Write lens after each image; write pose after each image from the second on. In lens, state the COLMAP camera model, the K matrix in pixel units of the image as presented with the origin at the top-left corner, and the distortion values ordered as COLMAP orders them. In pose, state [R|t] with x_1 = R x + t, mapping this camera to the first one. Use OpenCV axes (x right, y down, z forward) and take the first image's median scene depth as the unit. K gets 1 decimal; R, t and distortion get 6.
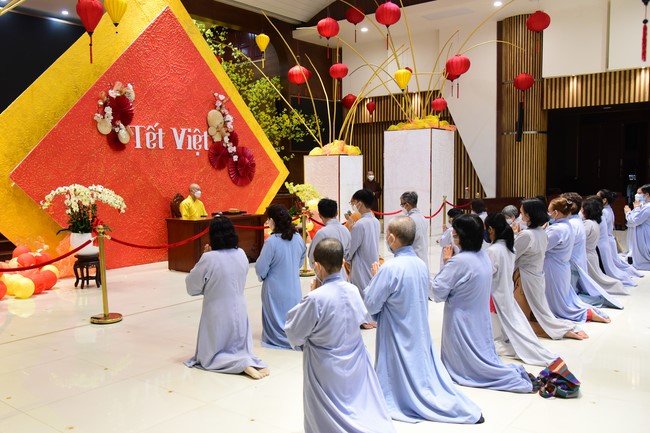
lens RADIAL K [[575.5, 0, 290.5], [0, 575.5, 225.0], [0, 0, 1]] dist [-0.036417, 0.056736]
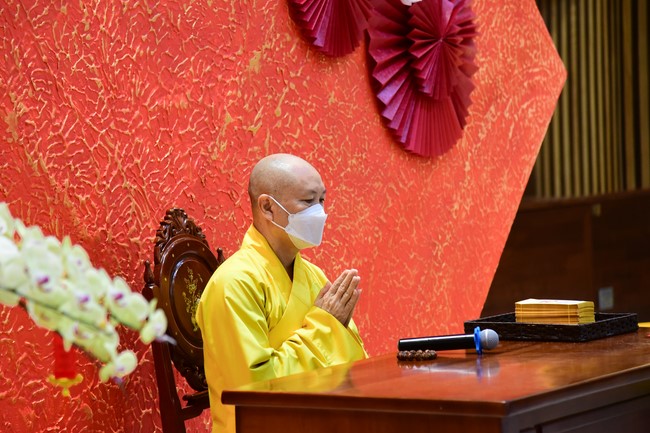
lens RADIAL K [[2363.1, 0, 322.6], [0, 2363.1, 212.3], [0, 0, 1]] dist [1.224146, 0.000000]
pose [[0.986405, -0.032547, 0.161074, -0.245564], [0.040430, 0.998127, -0.045907, -0.023072], [-0.159279, 0.051795, 0.985874, 0.355797]]
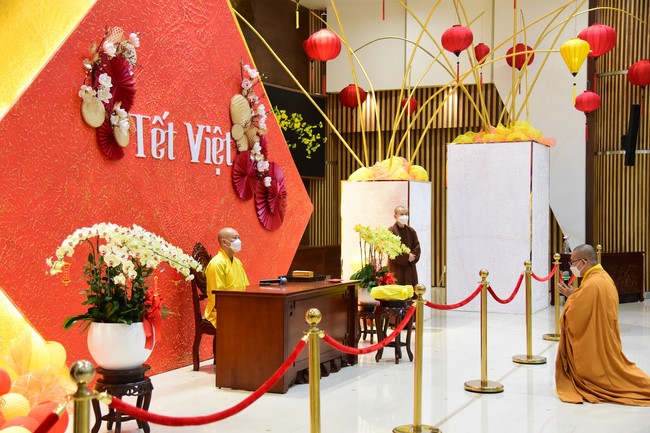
lens RADIAL K [[882.7, 0, 324.0], [0, 882.7, 230.3], [0, 0, 1]] dist [0.197954, 0.000000]
pose [[0.966537, 0.009594, 0.256346, -0.281266], [0.008320, 0.997602, -0.068706, -0.007939], [-0.256391, 0.068539, 0.964140, 0.154064]]
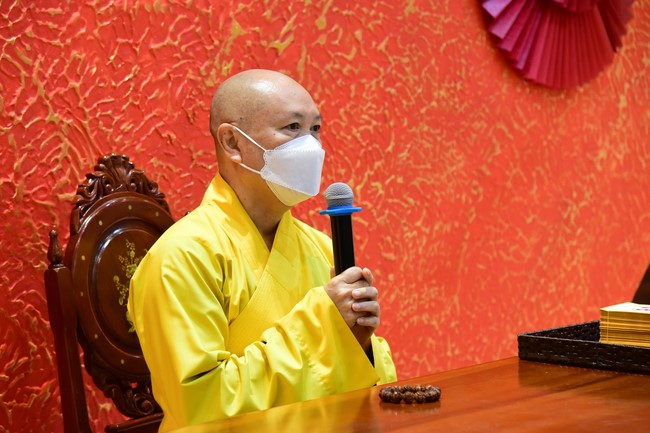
lens RADIAL K [[2265.3, 0, 322.2], [0, 2265.3, 218.2], [0, 0, 1]] dist [1.160899, 0.000000]
pose [[0.999598, -0.004013, 0.028075, -0.160065], [0.004347, 0.999921, -0.011835, -0.036936], [-0.028025, 0.011953, 0.999536, 0.548890]]
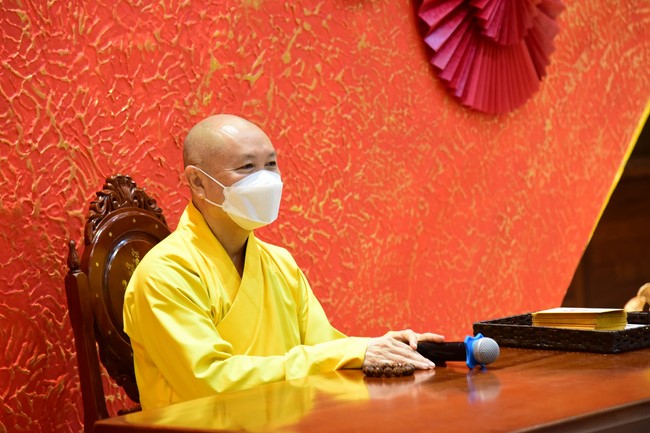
lens RADIAL K [[2363.1, 0, 337.0], [0, 2363.1, 208.9], [0, 0, 1]] dist [1.224146, 0.000000]
pose [[0.996875, -0.021344, 0.076060, -0.178419], [0.023723, 0.999253, -0.030511, -0.030430], [-0.075352, 0.032220, 0.996636, 0.468250]]
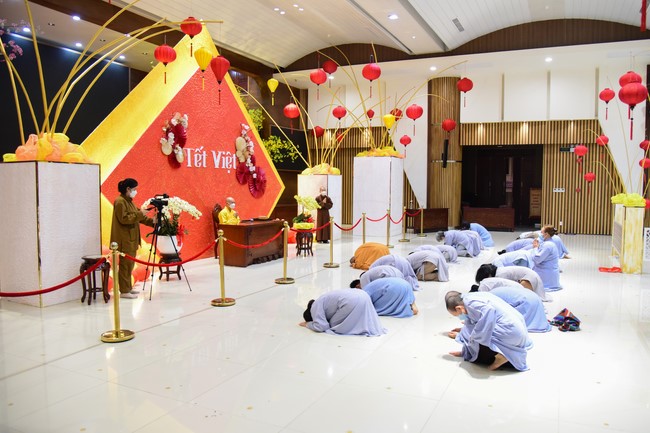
lens RADIAL K [[478.2, 0, 345.4], [0, 478.2, 219.8], [0, 0, 1]] dist [-0.079206, 0.018521]
pose [[0.964733, 0.002659, 0.263217, -0.188980], [0.001870, 0.999855, -0.016955, -0.001925], [-0.263224, 0.016849, 0.964588, -0.058308]]
